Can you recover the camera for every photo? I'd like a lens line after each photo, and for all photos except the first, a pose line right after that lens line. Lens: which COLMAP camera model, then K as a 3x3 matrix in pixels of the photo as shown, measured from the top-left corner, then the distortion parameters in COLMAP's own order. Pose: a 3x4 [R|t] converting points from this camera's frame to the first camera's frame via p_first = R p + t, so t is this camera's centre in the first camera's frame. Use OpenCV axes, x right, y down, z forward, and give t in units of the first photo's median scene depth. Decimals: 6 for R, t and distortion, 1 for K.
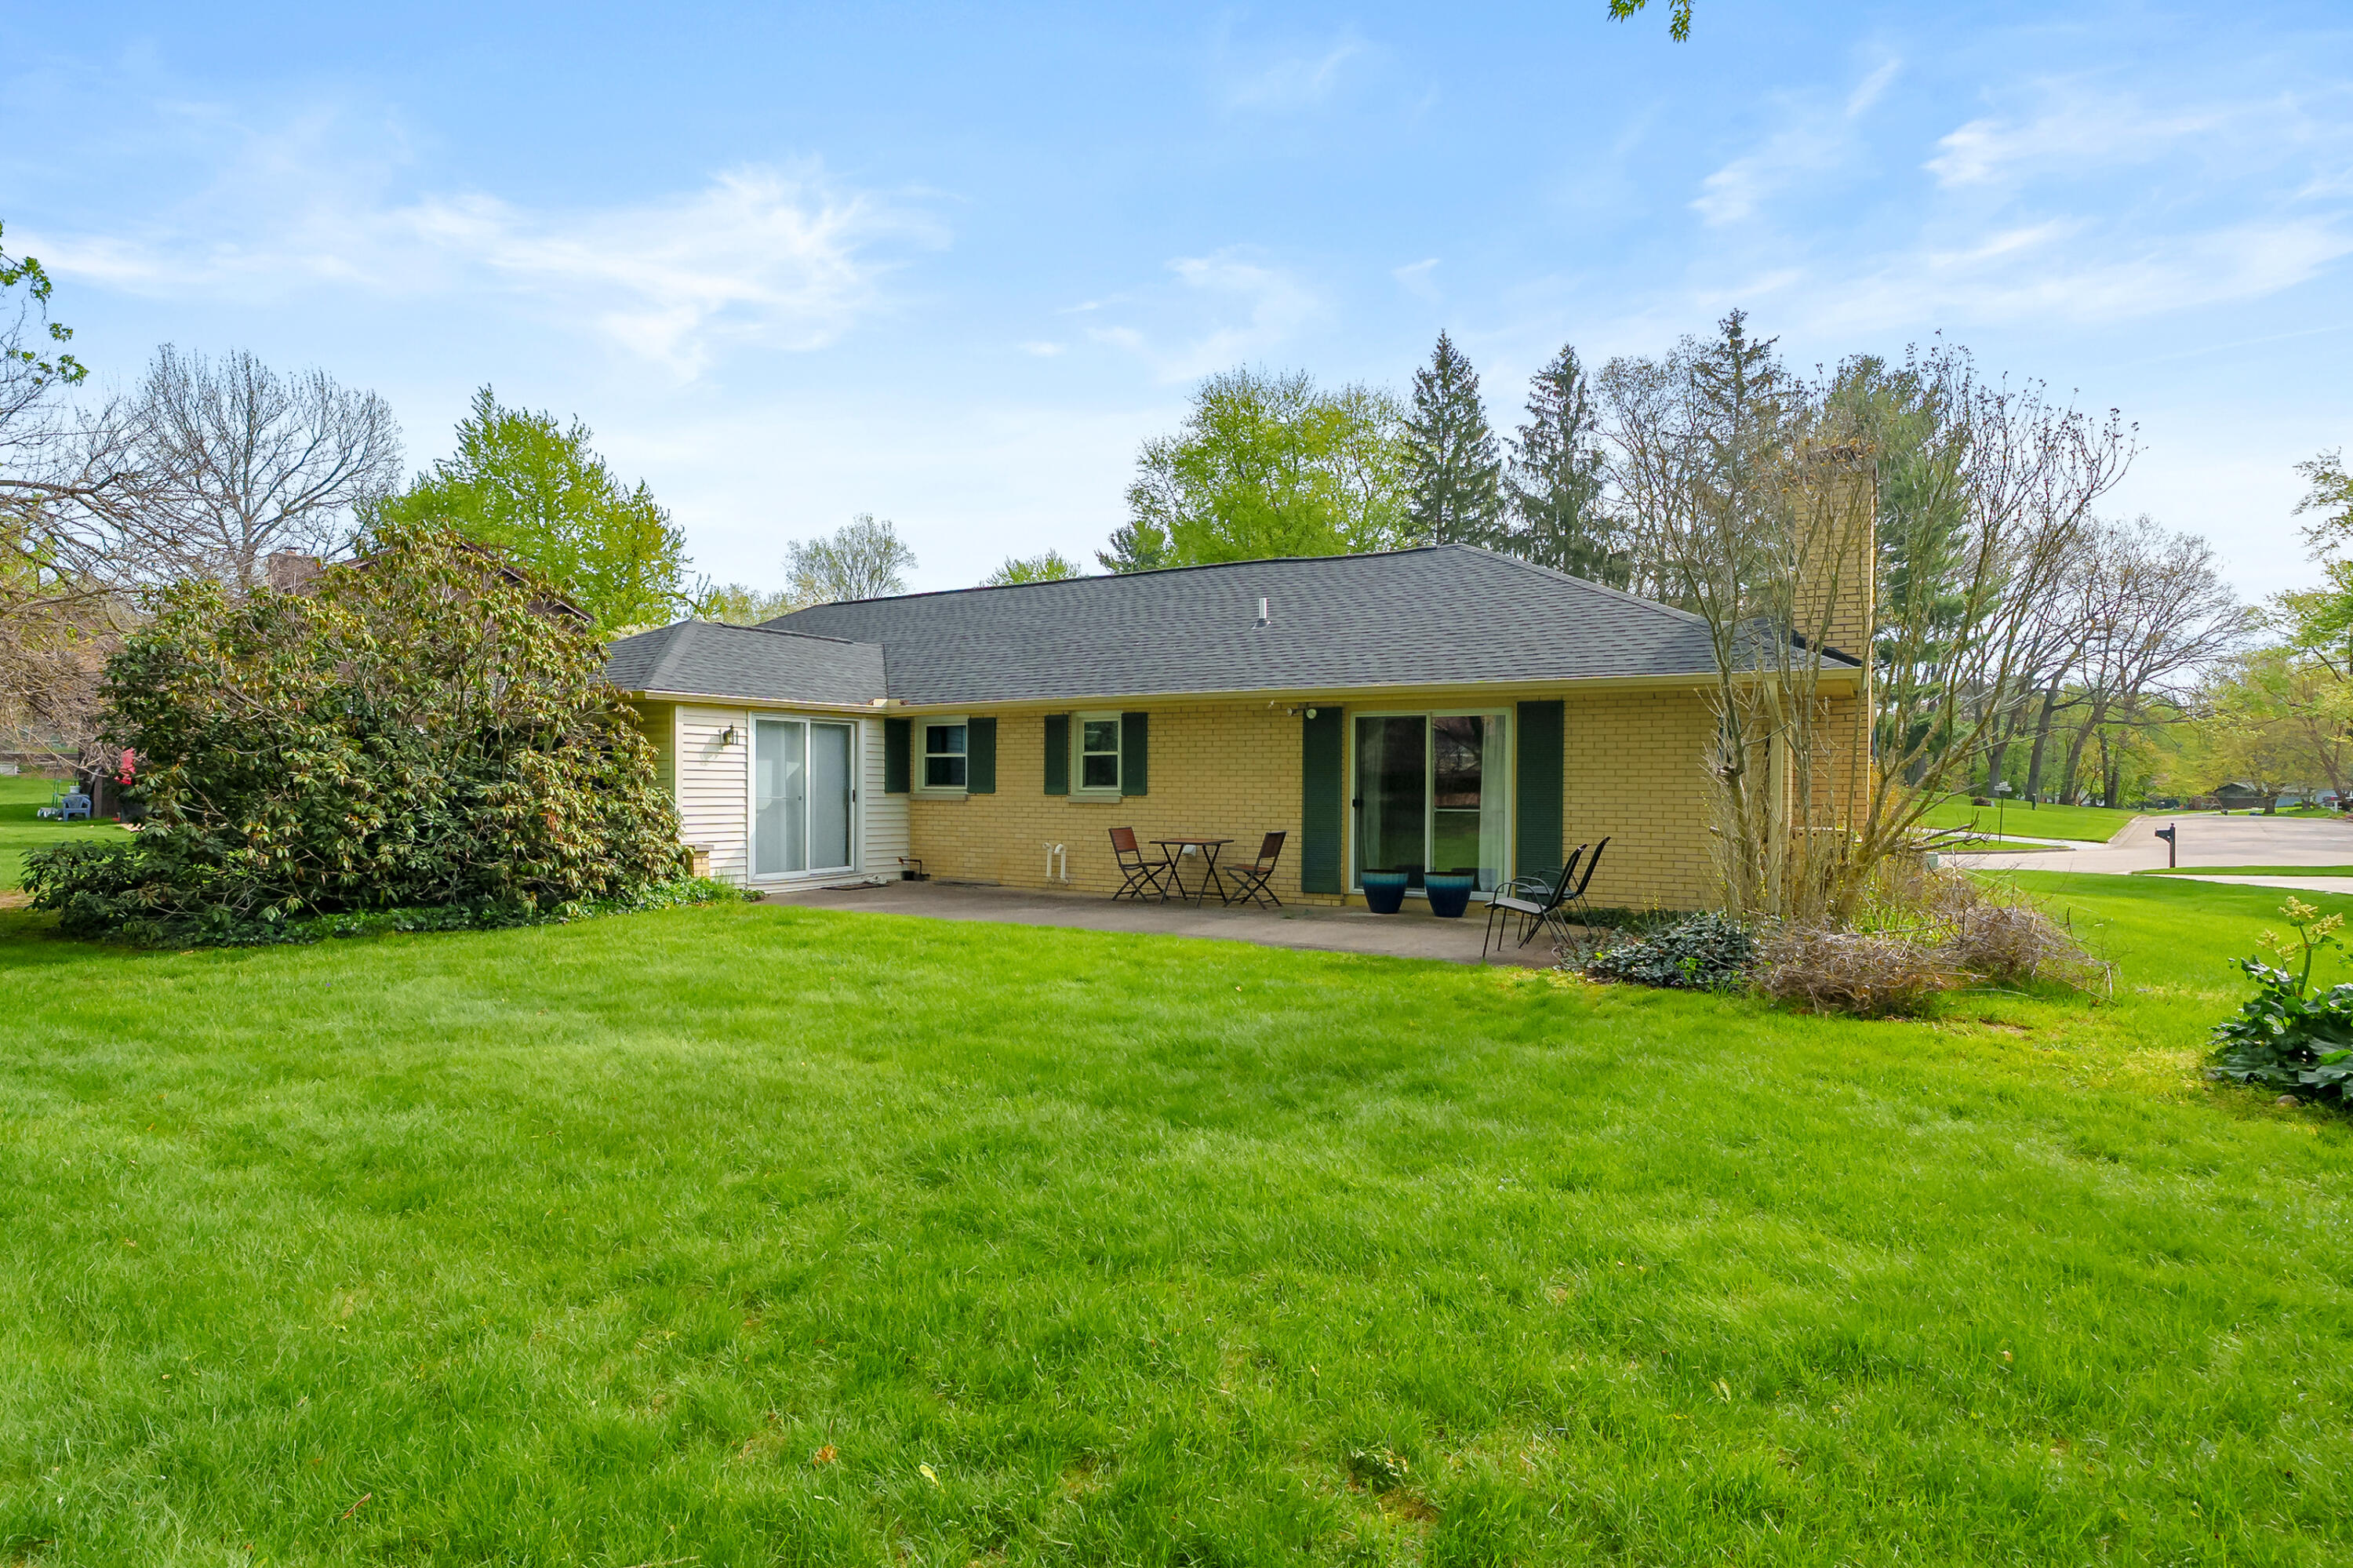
lens RADIAL K [[1171.0, 0, 1247.6], [0, 1171.0, 787.7], [0, 0, 1]] dist [-0.005038, -0.000630]
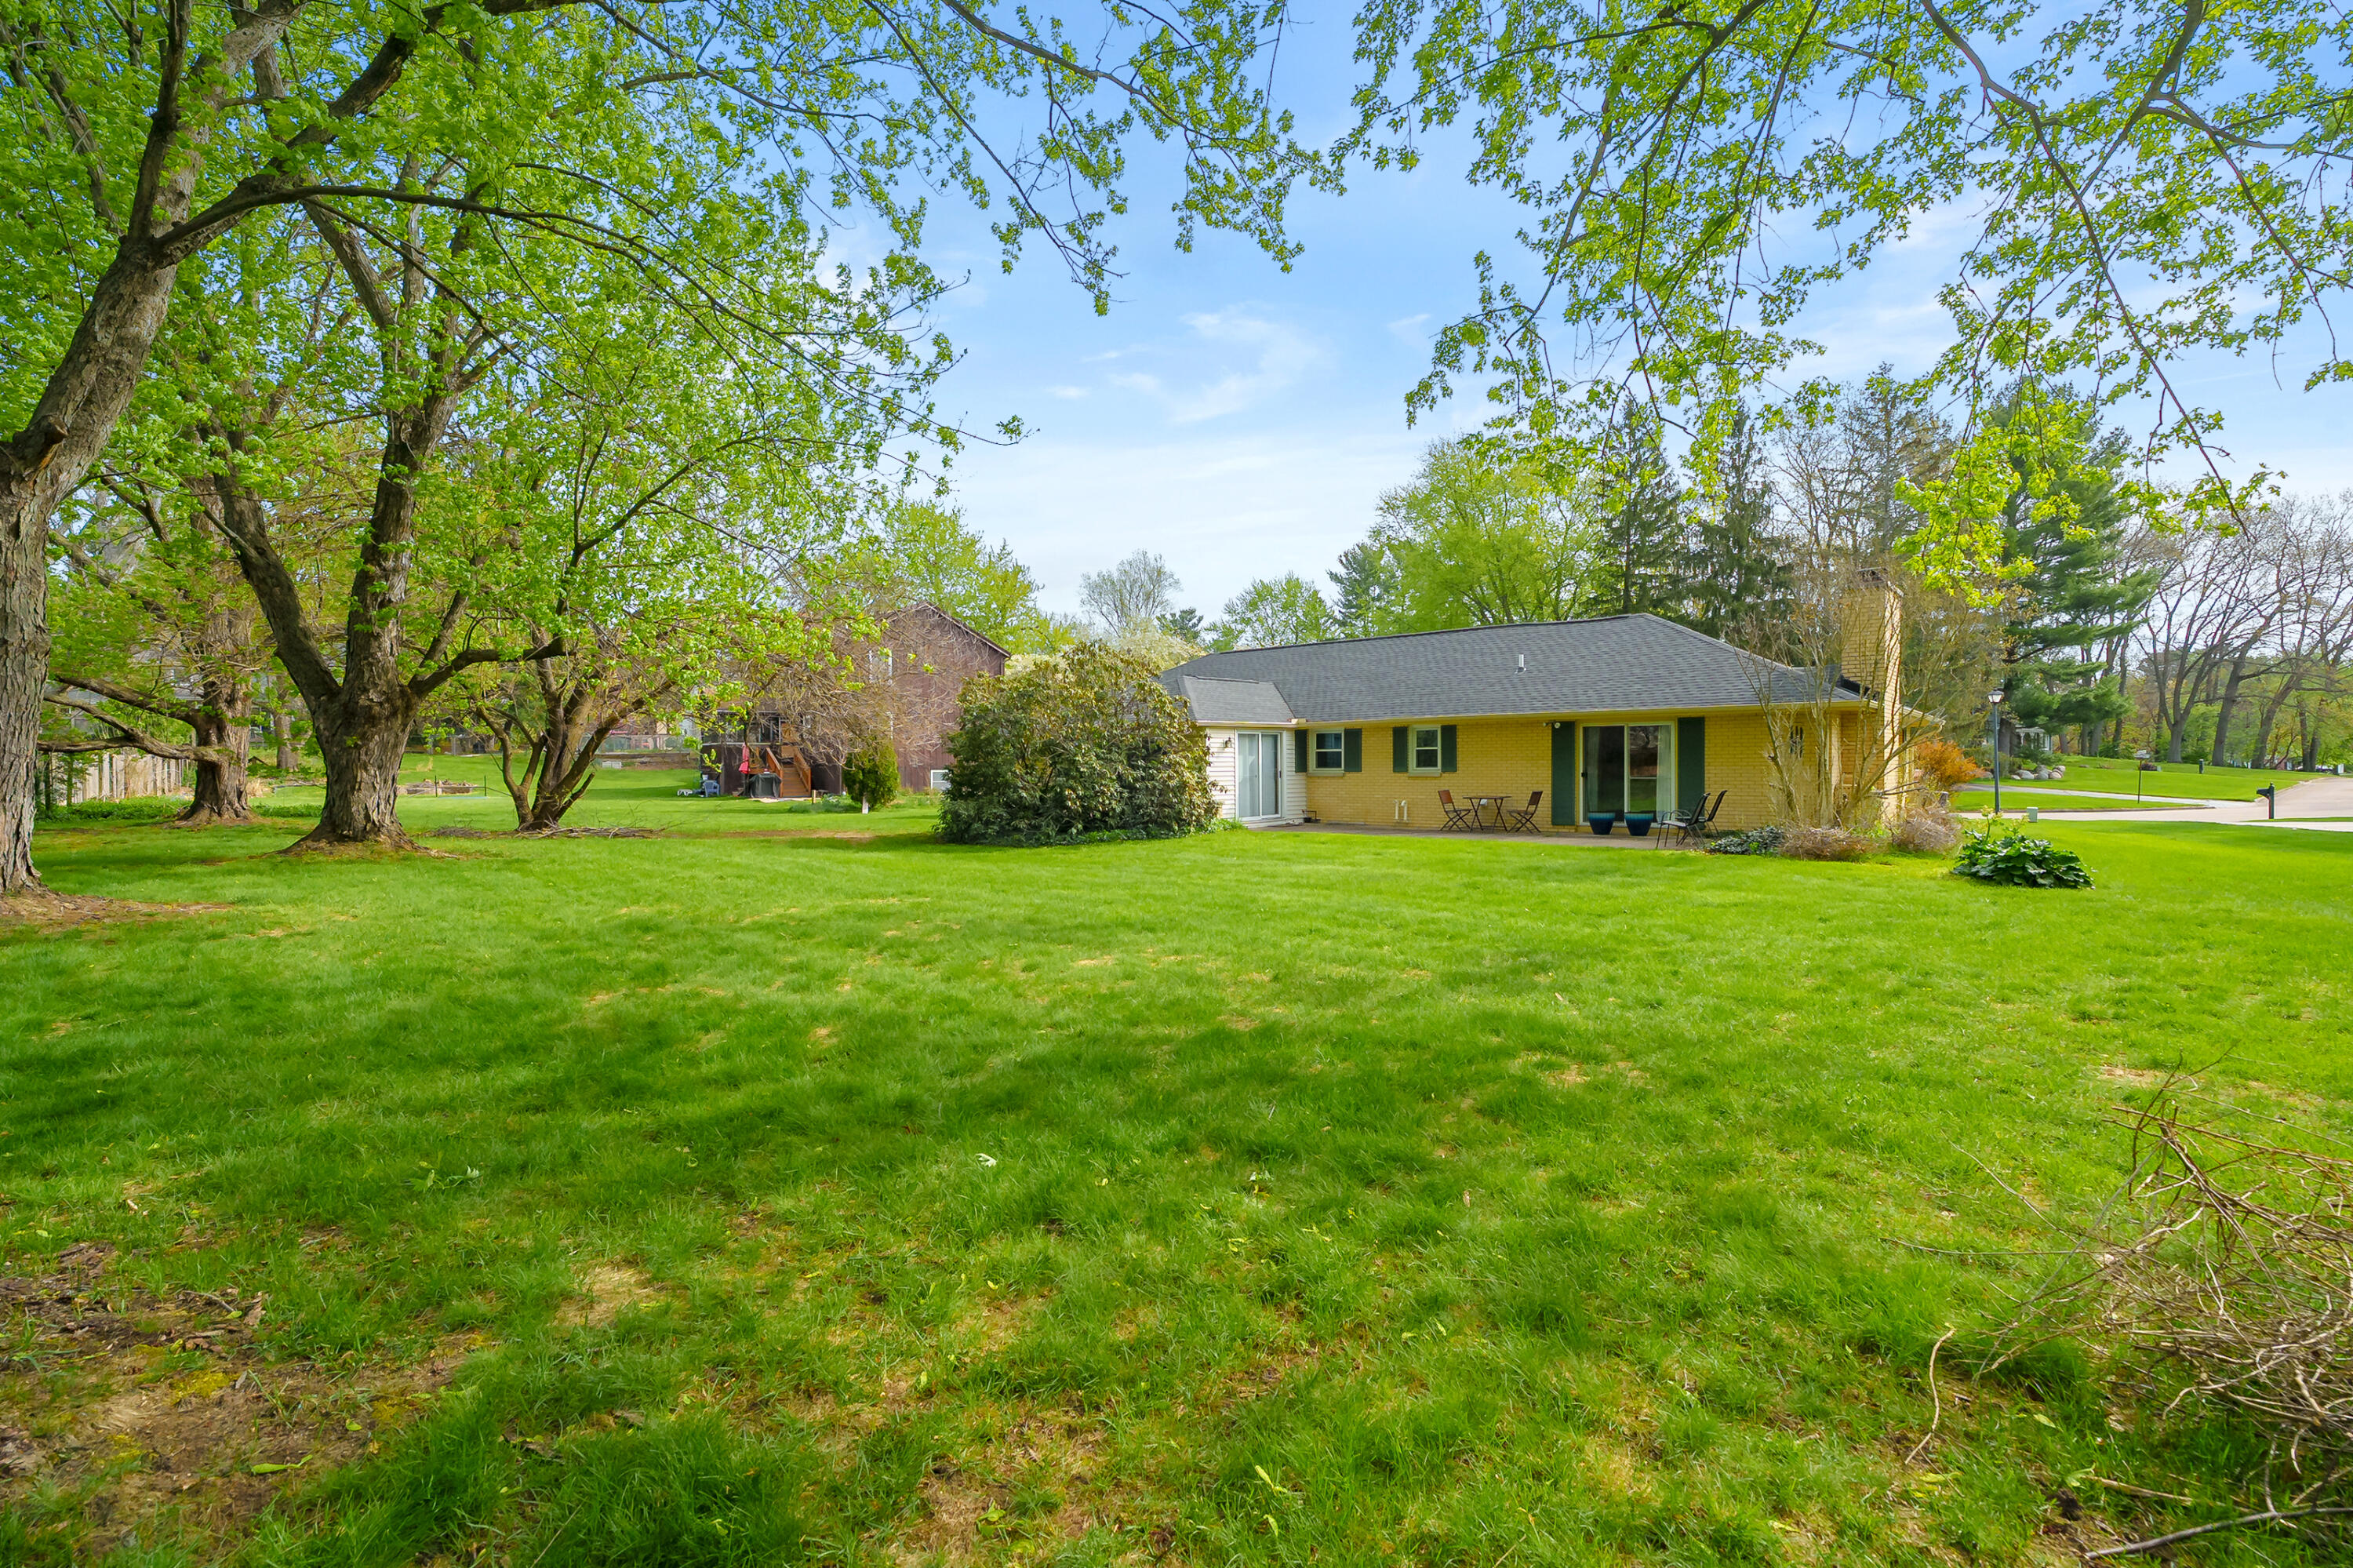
lens RADIAL K [[1122.6, 0, 1189.6], [0, 1122.6, 779.2], [0, 0, 1]] dist [0.000538, -0.000335]
pose [[0.977818, -0.012324, -0.209094, -0.118472], [0.015134, 0.999815, 0.011845, -0.008341], [0.208909, -0.014747, 0.977824, -0.694323]]
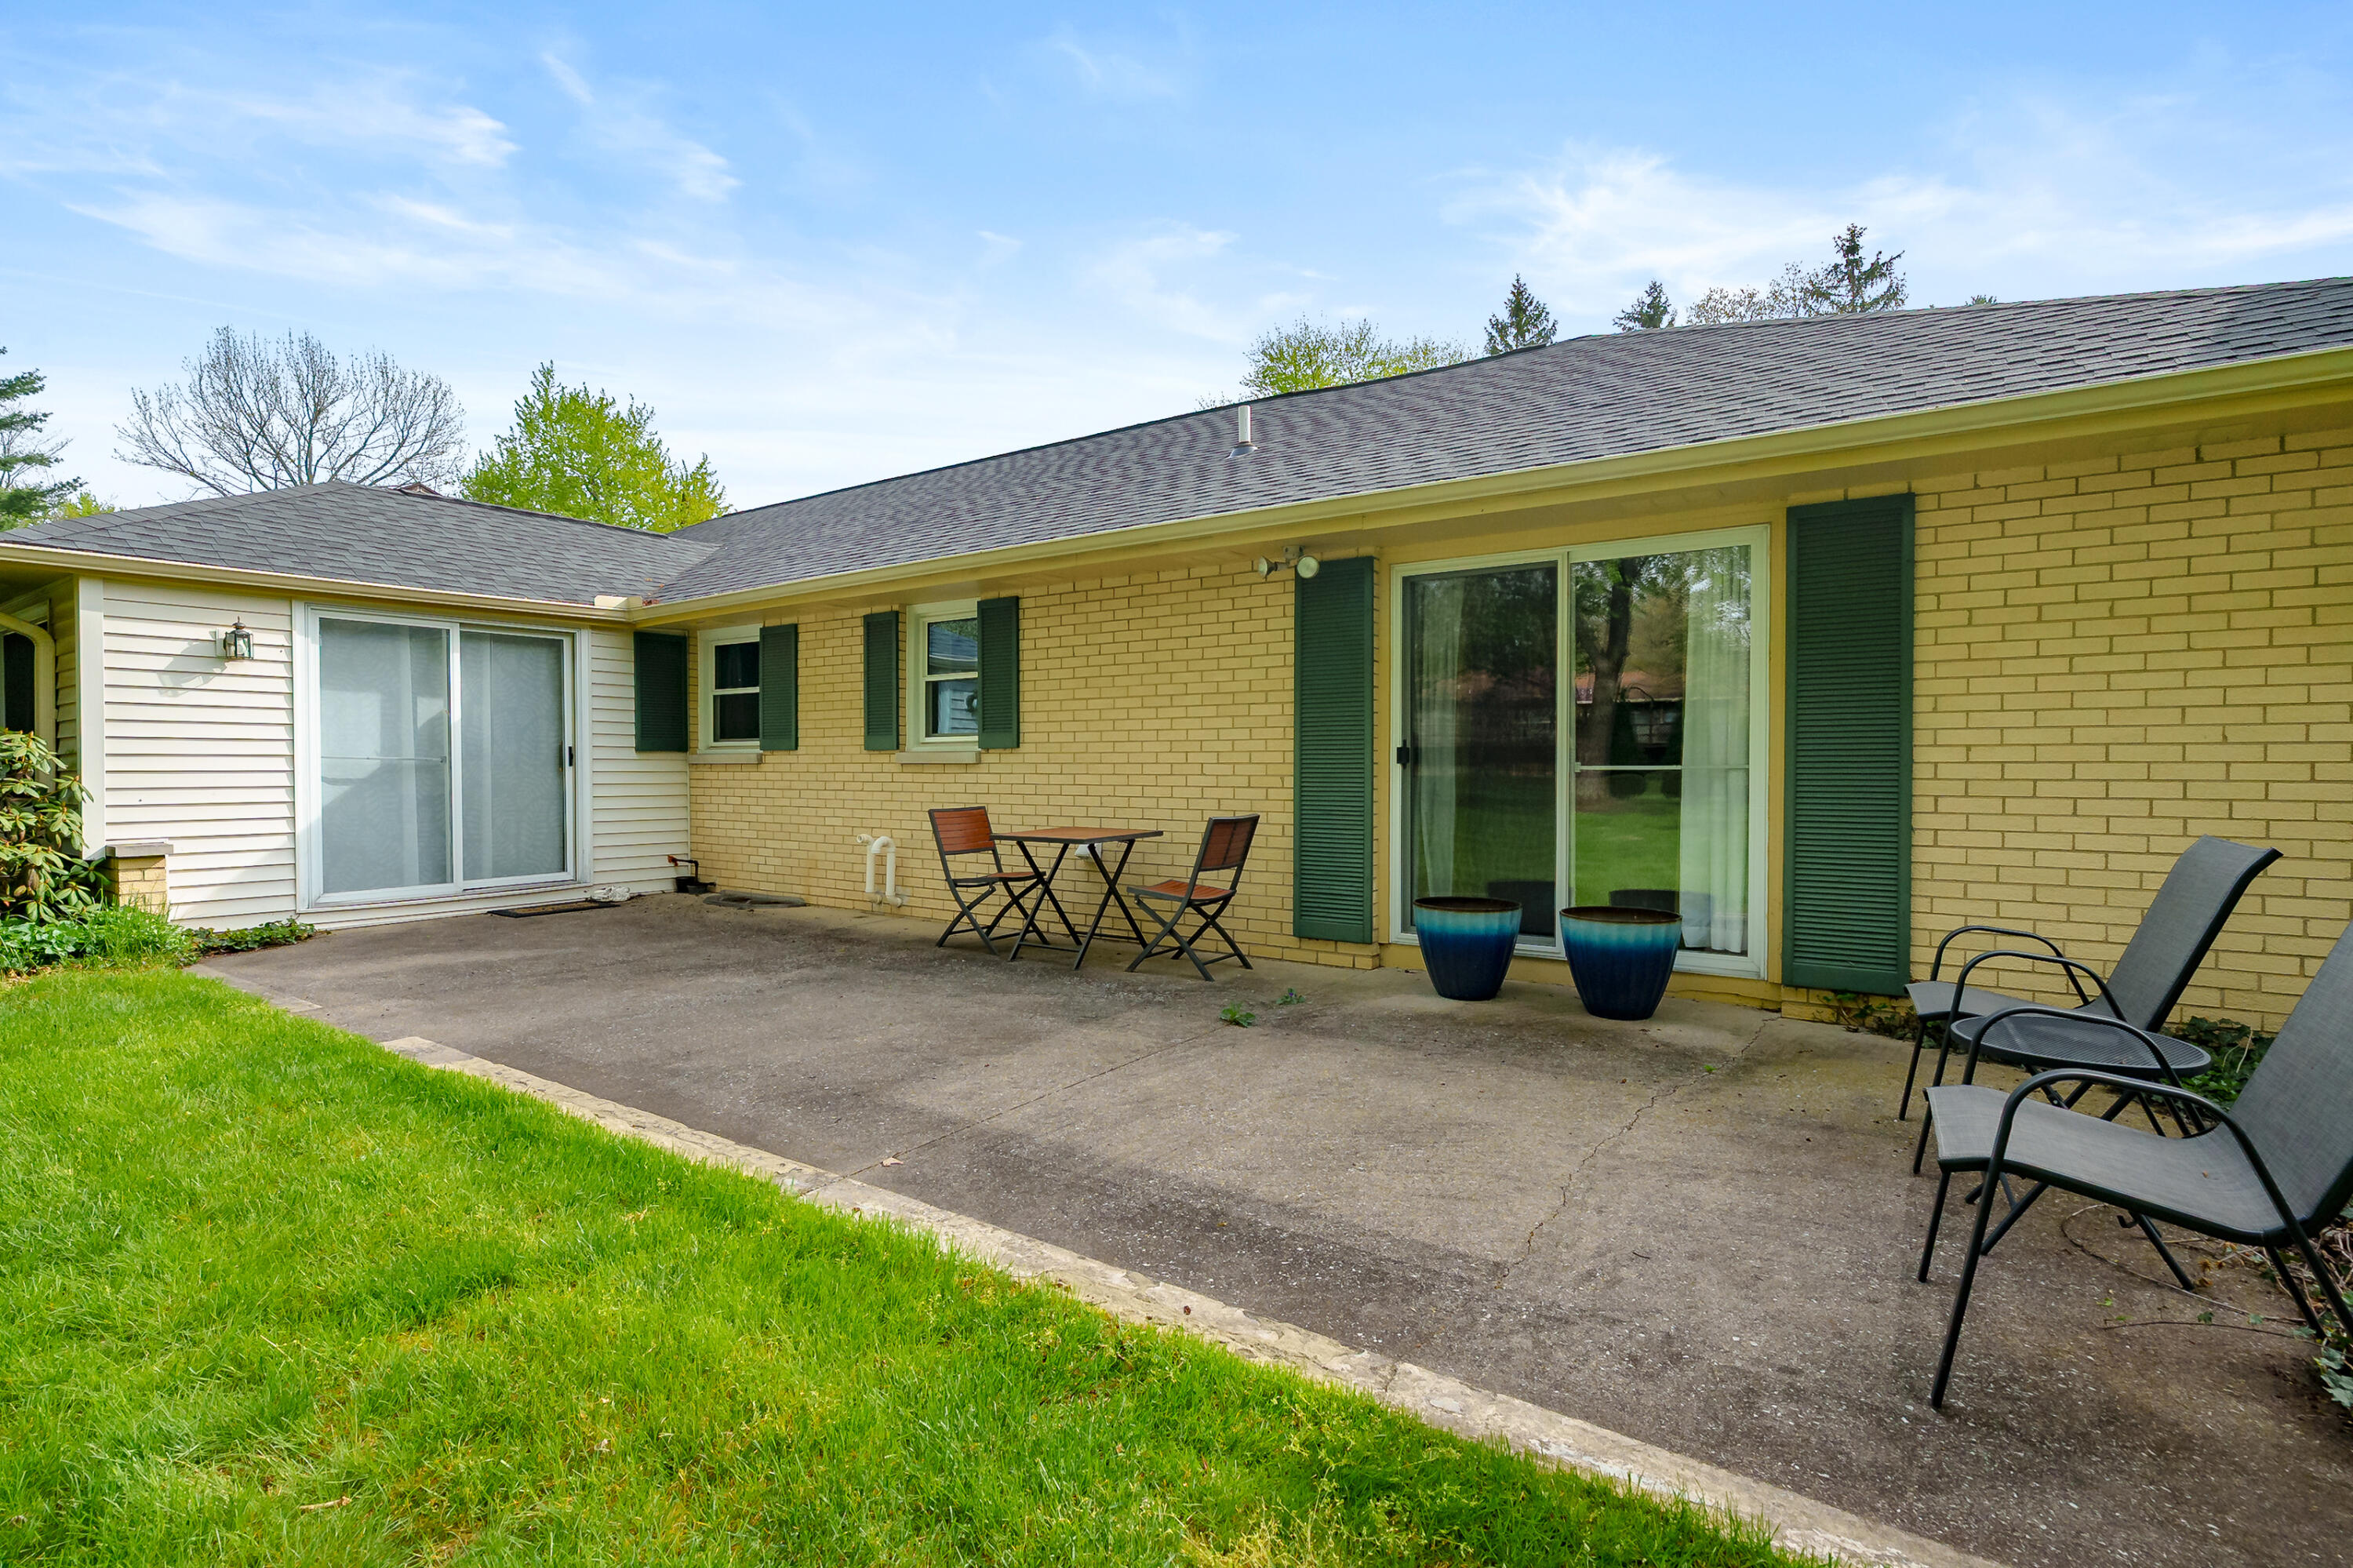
lens RADIAL K [[1122.6, 0, 1189.6], [0, 1122.6, 779.2], [0, 0, 1]] dist [0.000538, -0.000335]
pose [[0.993180, -0.006821, -0.116390, 0.050725], [0.008382, 0.999881, 0.012933, 0.013923], [0.116288, -0.013821, 0.993119, 0.458698]]
